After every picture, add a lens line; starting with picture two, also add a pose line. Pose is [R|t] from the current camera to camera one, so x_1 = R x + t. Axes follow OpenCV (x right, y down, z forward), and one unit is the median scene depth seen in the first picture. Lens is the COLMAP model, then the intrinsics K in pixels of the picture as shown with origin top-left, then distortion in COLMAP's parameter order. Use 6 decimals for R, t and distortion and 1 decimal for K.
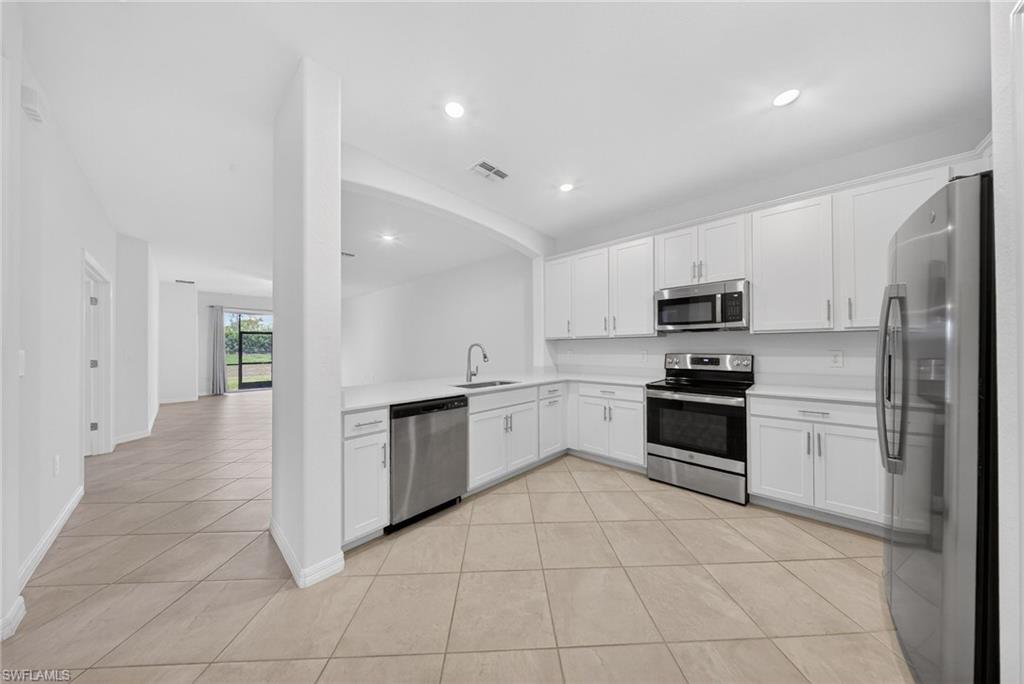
lens RADIAL K [[304.8, 0, 514.6], [0, 304.8, 343.0], [0, 0, 1]] dist [0.002367, -0.000470]
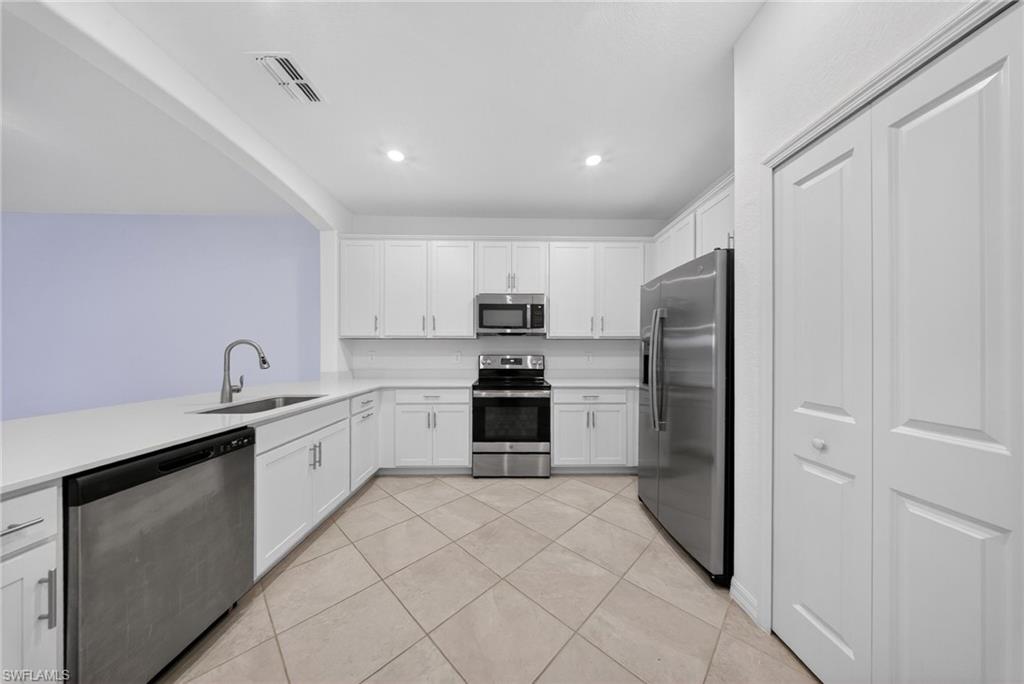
lens RADIAL K [[304.8, 0, 515.0], [0, 304.8, 347.8], [0, 0, 1]] dist [0.002367, -0.000470]
pose [[0.726864, 0.011346, 0.686688, -0.162540], [-0.019306, 0.999806, 0.003916, 0.003763], [-0.686510, -0.016103, 0.726942, 0.168161]]
